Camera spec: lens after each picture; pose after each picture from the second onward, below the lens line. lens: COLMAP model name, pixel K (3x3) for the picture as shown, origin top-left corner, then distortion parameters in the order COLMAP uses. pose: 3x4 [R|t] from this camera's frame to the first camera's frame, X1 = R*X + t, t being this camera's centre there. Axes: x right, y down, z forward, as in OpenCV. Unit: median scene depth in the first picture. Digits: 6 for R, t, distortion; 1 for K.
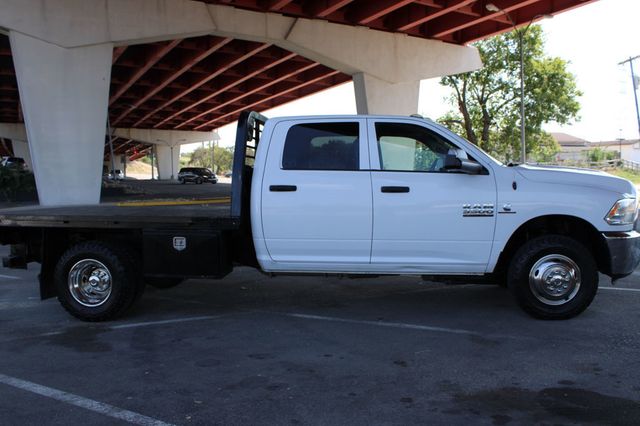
lens RADIAL K [[594.1, 0, 320.0], [0, 594.1, 213.0], [0, 0, 1]] dist [-0.143676, 0.139945]
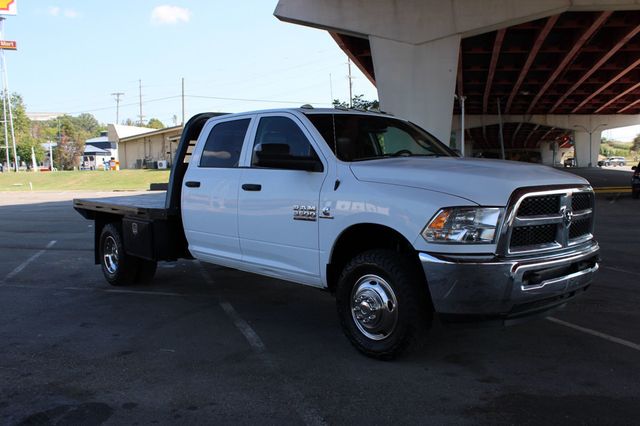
lens RADIAL K [[594.1, 0, 320.0], [0, 594.1, 213.0], [0, 0, 1]] dist [-0.143676, 0.139945]
pose [[0.761902, 0.044215, -0.646182, 0.140986], [-0.030013, 0.999006, 0.032968, -0.005654], [0.646997, -0.005725, 0.762471, 0.058471]]
